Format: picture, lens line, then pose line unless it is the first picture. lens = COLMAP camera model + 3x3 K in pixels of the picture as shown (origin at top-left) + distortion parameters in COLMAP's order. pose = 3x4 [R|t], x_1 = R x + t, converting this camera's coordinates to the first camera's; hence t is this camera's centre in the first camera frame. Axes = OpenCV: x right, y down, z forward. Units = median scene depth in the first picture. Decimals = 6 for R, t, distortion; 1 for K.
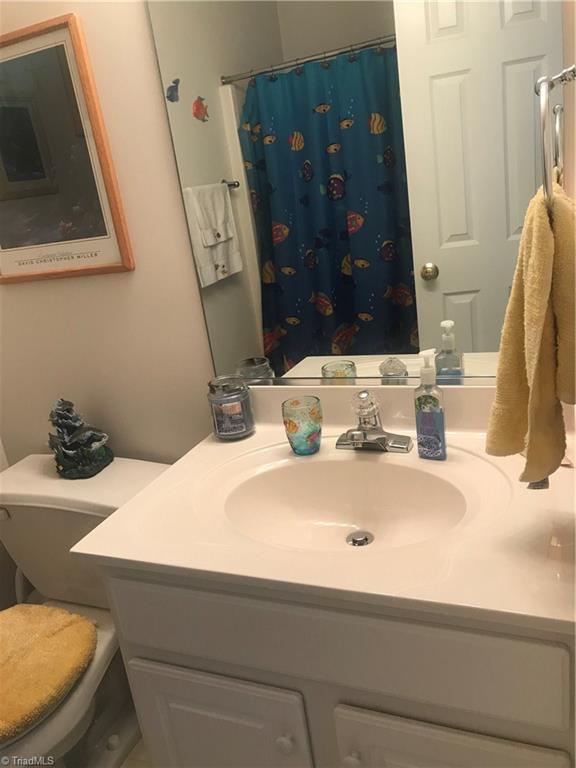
lens RADIAL K [[626.8, 0, 287.7], [0, 626.8, 383.7], [0, 0, 1]] dist [0.010568, 0.010718]
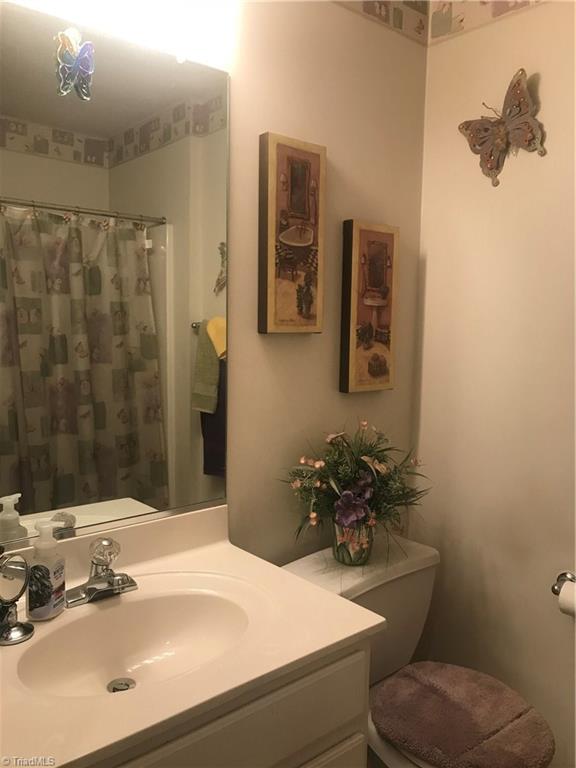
lens RADIAL K [[626.8, 0, 288.1], [0, 626.8, 385.7], [0, 0, 1]] dist [0.010568, 0.010718]
pose [[0.423357, 0.053157, 0.904402, -0.678201], [0.214177, 0.964107, -0.156923, -0.000559], [-0.880283, 0.260137, 0.396776, 0.255487]]
